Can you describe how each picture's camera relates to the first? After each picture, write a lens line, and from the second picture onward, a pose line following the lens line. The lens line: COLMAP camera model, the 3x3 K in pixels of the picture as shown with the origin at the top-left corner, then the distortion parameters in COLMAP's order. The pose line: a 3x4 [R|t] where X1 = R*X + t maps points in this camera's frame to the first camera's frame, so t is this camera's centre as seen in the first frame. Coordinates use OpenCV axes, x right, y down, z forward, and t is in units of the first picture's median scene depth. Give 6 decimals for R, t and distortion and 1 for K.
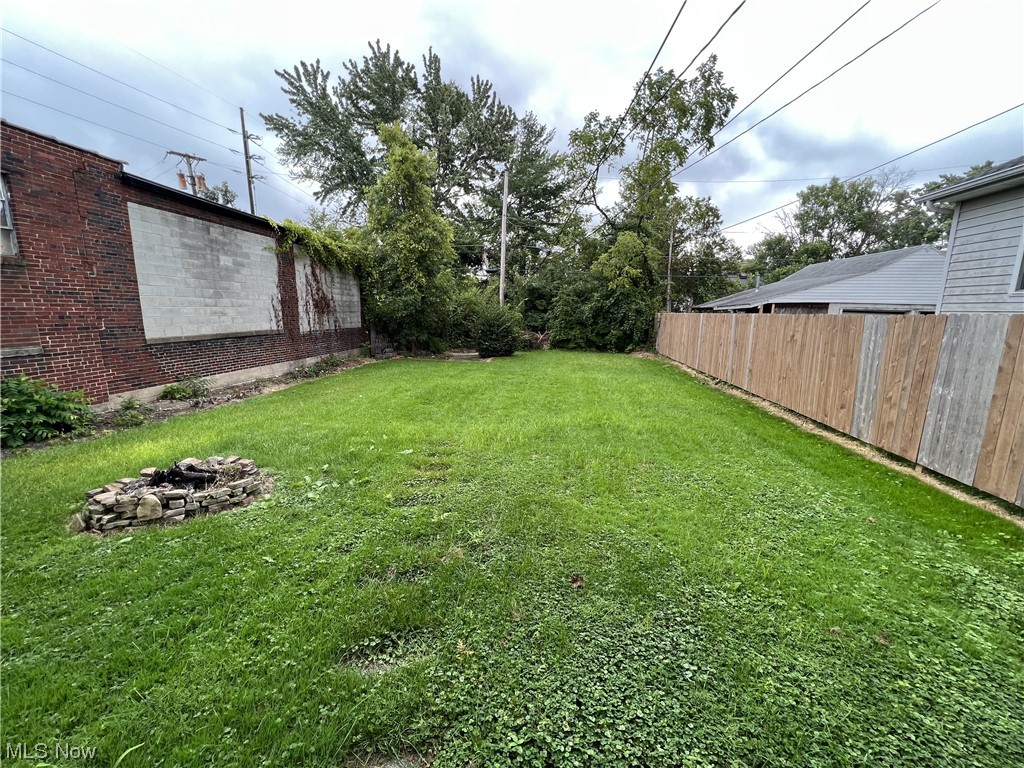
lens RADIAL K [[410.0, 0, 506.2], [0, 410.0, 381.9], [0, 0, 1]] dist [0.011699, -0.000043]
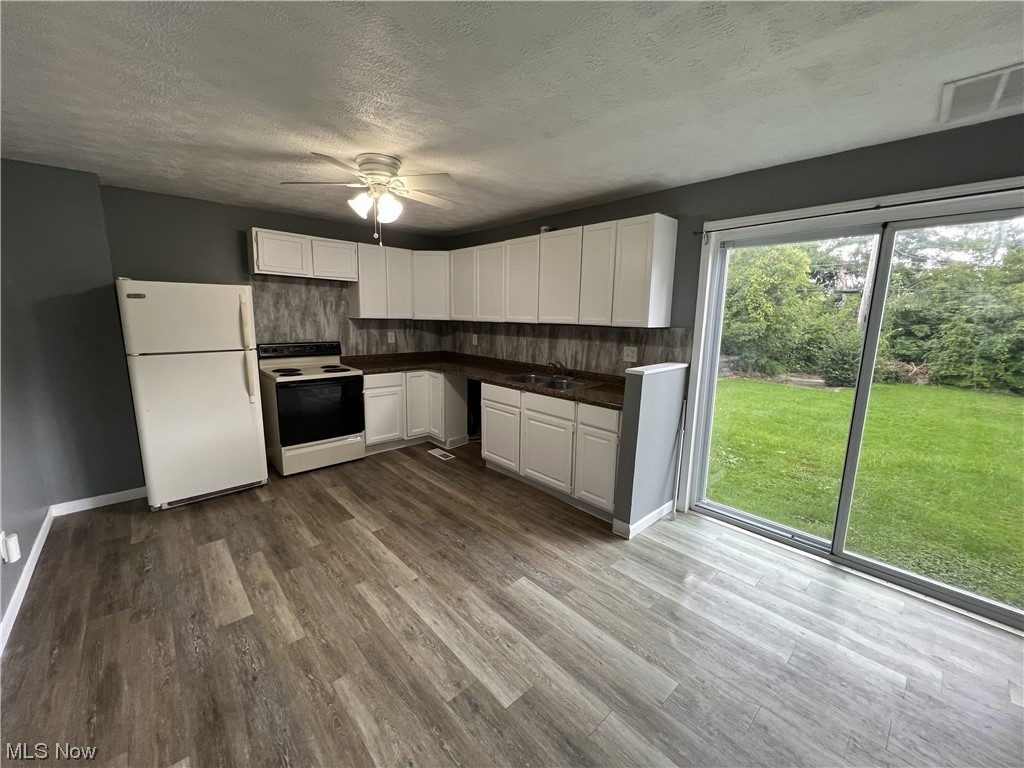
lens RADIAL K [[410.0, 0, 512.6], [0, 410.0, 379.5], [0, 0, 1]] dist [0.011699, -0.000043]
pose [[0.773281, 0.112530, -0.623998, -0.026438], [-0.125725, 0.991797, 0.023054, -0.002121], [0.621474, 0.060625, 0.781086, -0.245726]]
